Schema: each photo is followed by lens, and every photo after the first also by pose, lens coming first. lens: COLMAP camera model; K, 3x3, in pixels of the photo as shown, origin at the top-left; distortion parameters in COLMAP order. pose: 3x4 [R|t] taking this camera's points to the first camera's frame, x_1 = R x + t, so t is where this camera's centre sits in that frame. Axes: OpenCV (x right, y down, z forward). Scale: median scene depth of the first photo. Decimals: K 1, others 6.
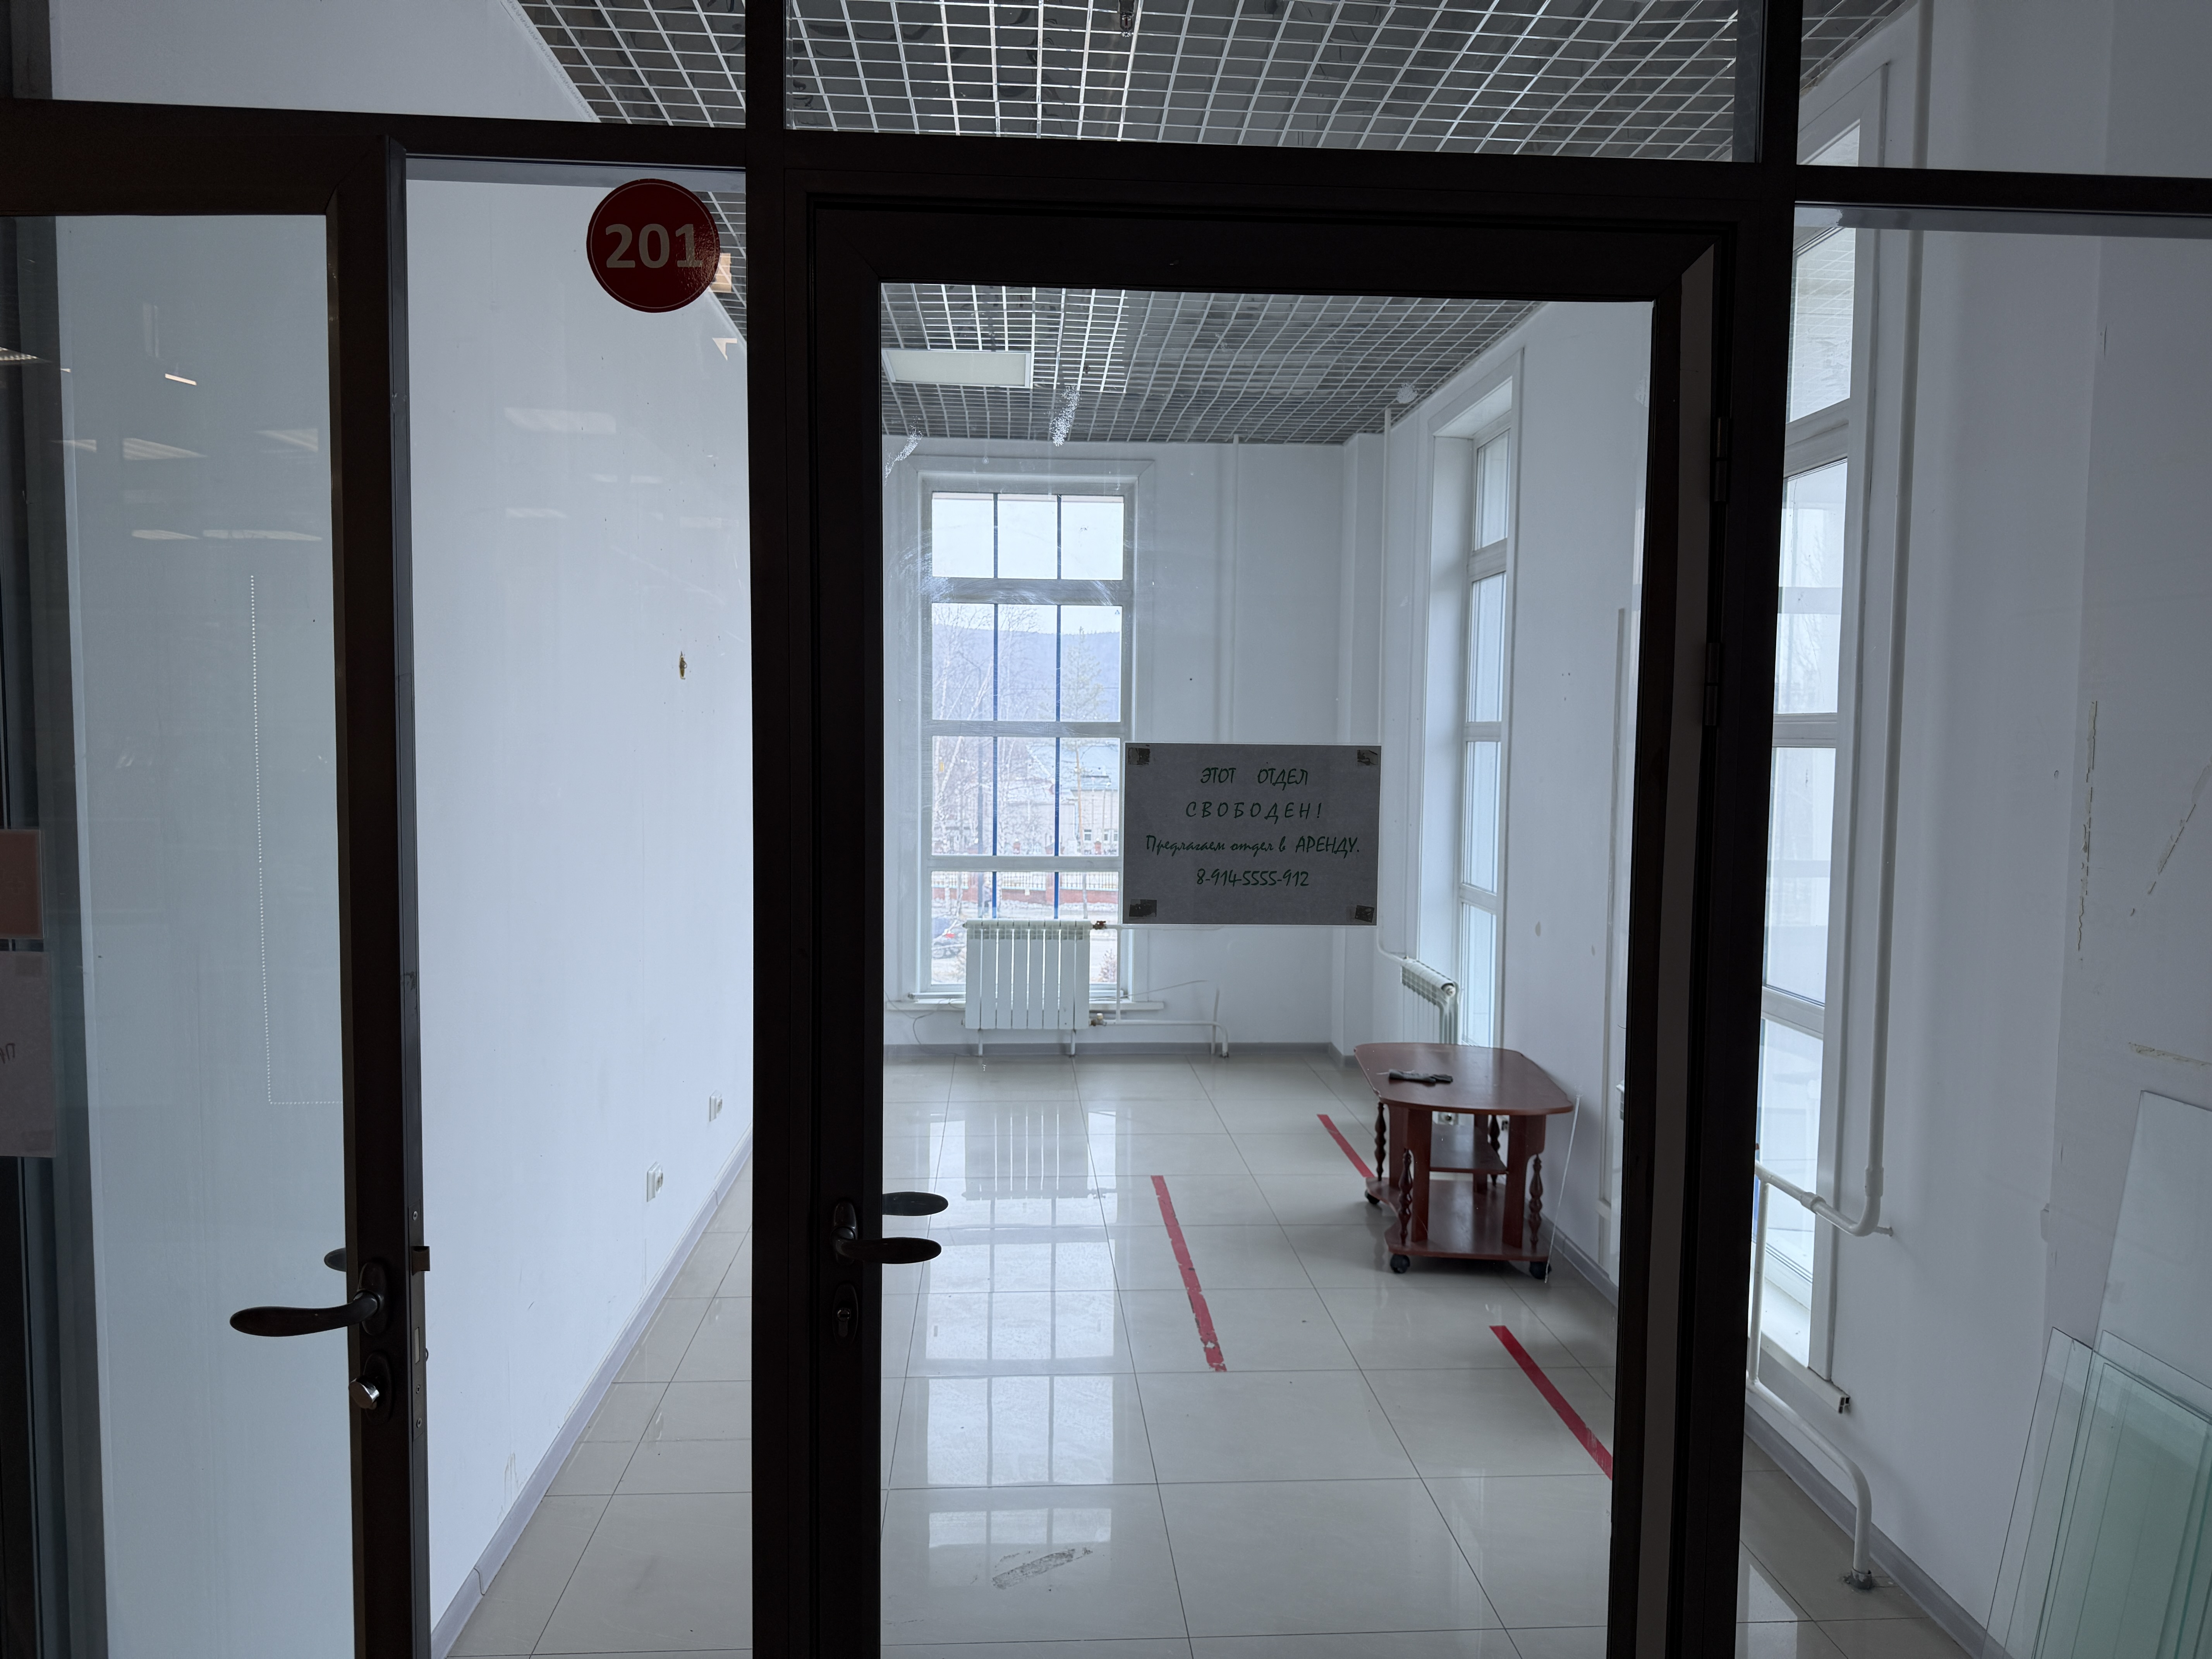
lens RADIAL K [[1536.5, 0, 1102.8], [0, 1536.5, 832.9], [0, 0, 1]] dist [0.067165, -0.015819]
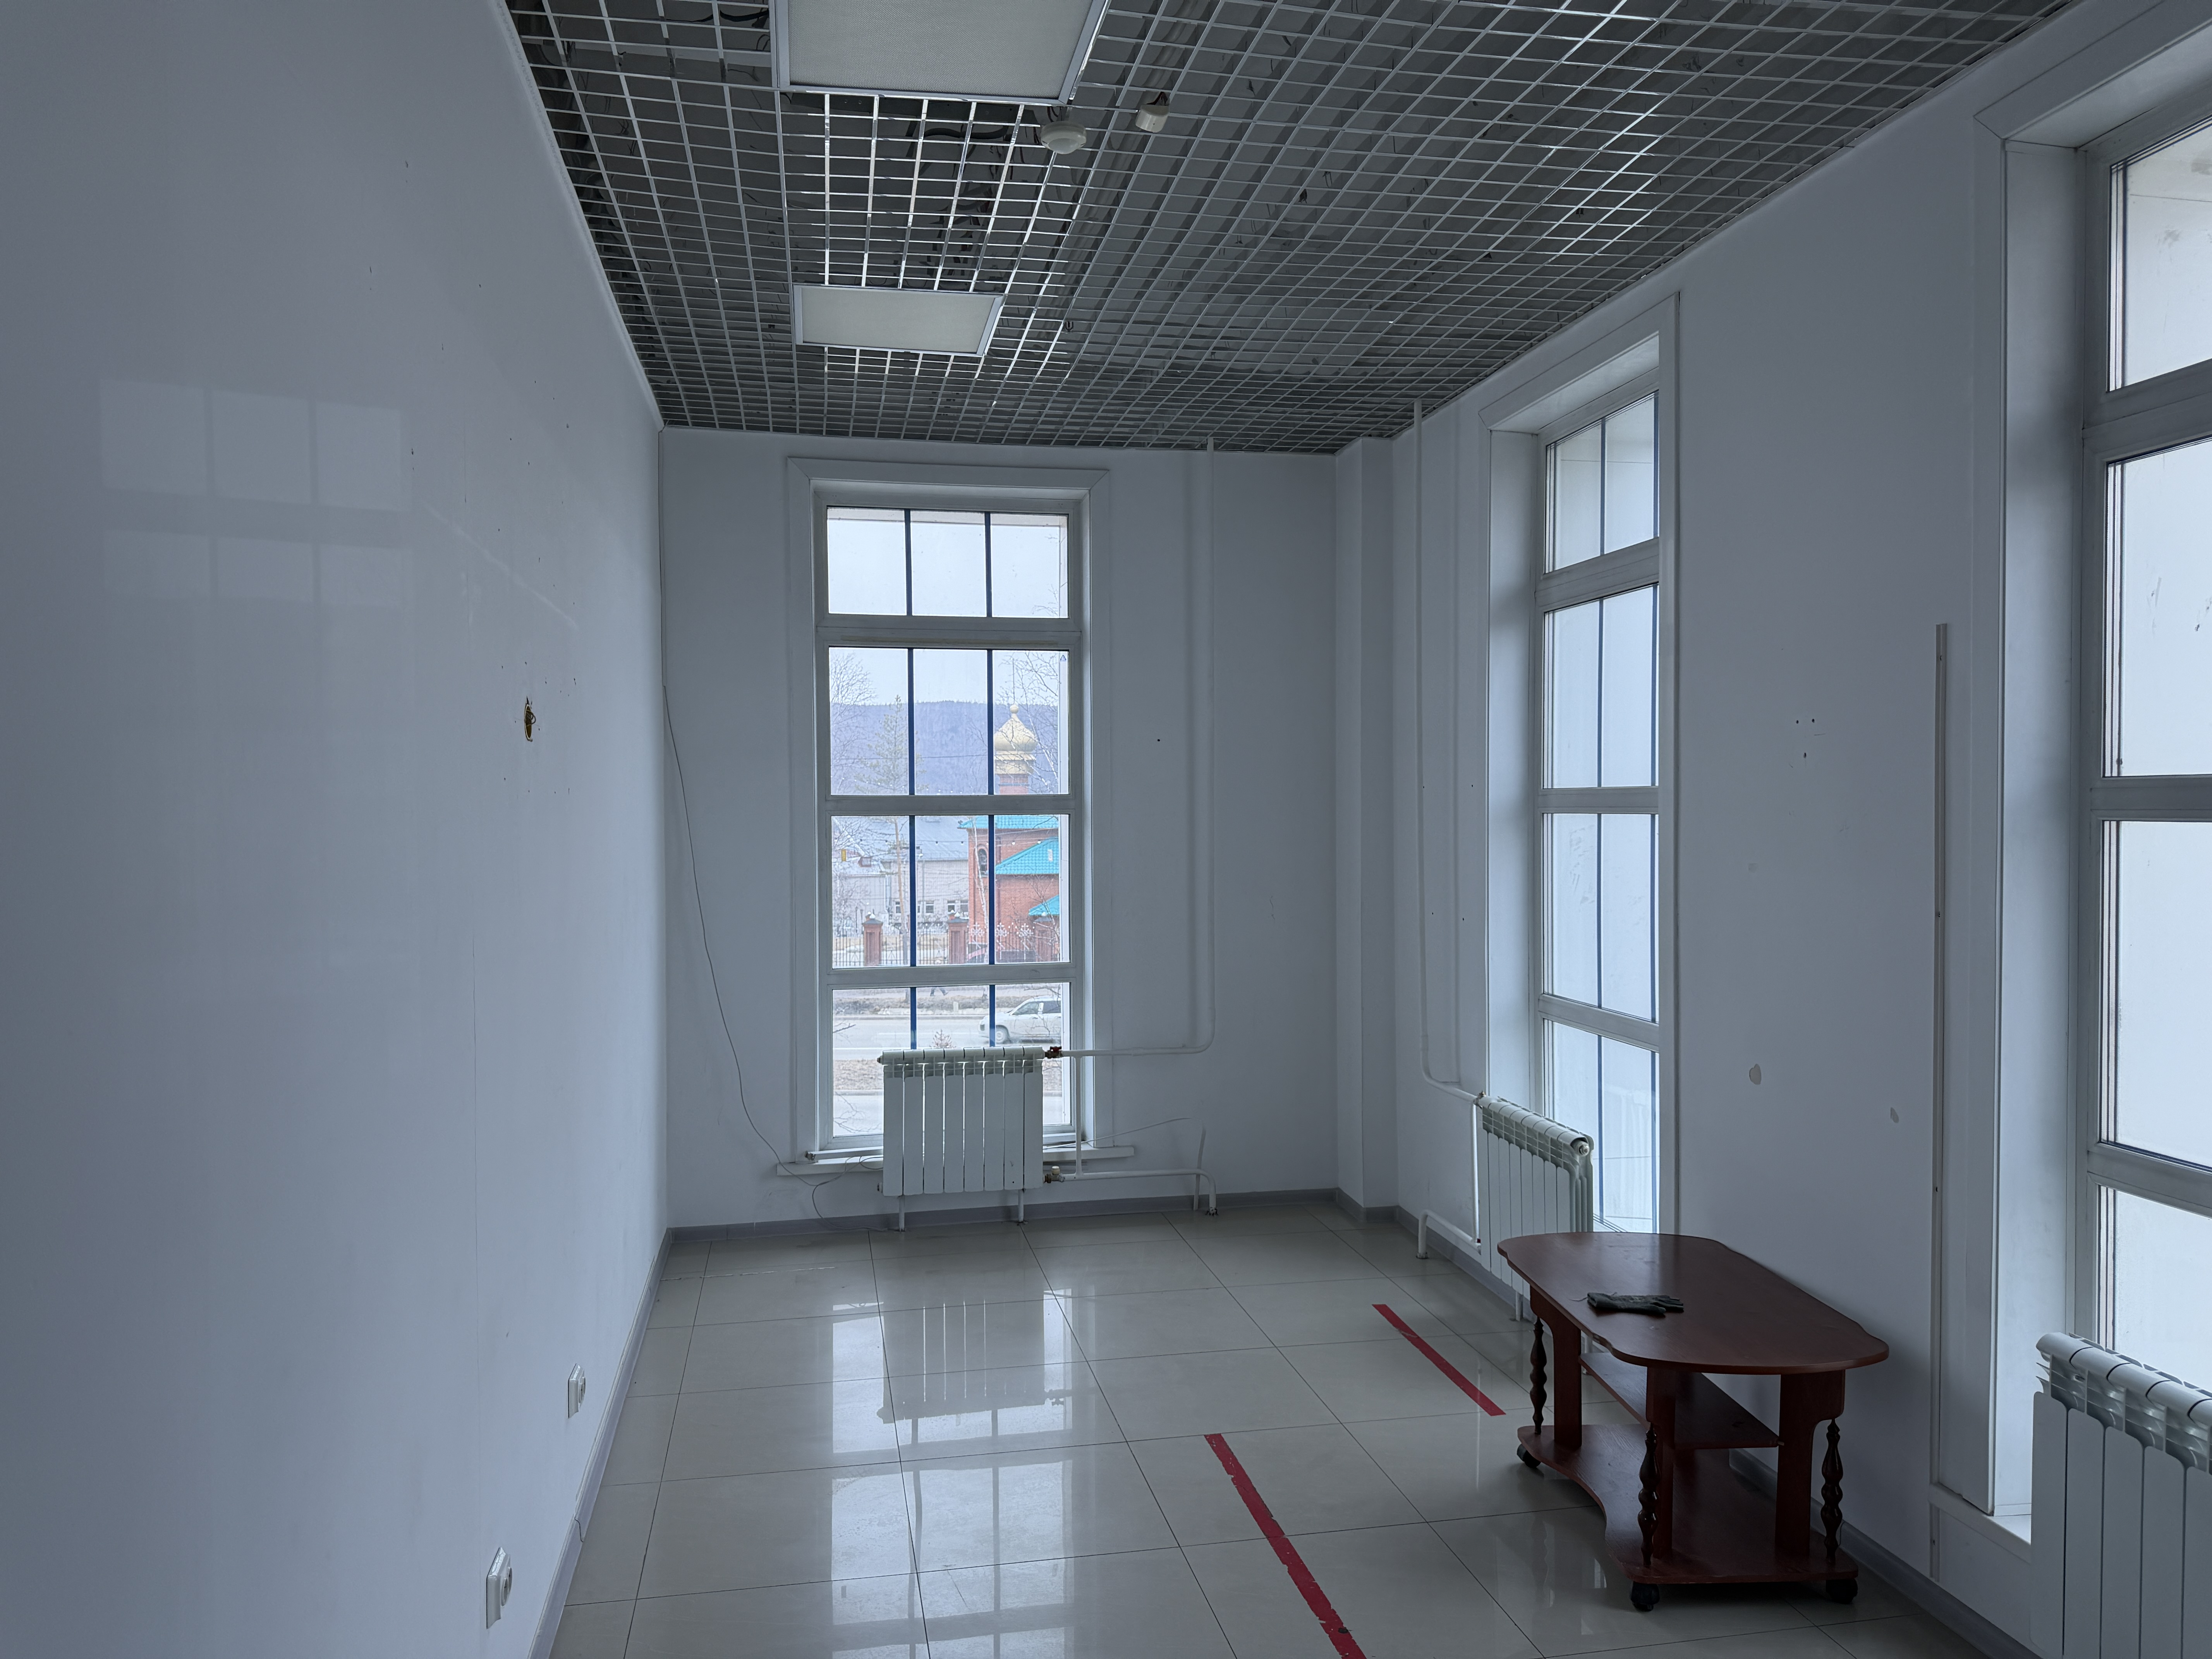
lens RADIAL K [[1536.5, 0, 1110.5], [0, 1536.5, 824.2], [0, 0, 1]] dist [0.067165, -0.015819]
pose [[0.991152, -0.018193, 0.131479, -0.074831], [0.024745, 0.998523, -0.048371, -0.017793], [-0.130405, 0.051196, 0.990138, 0.212292]]
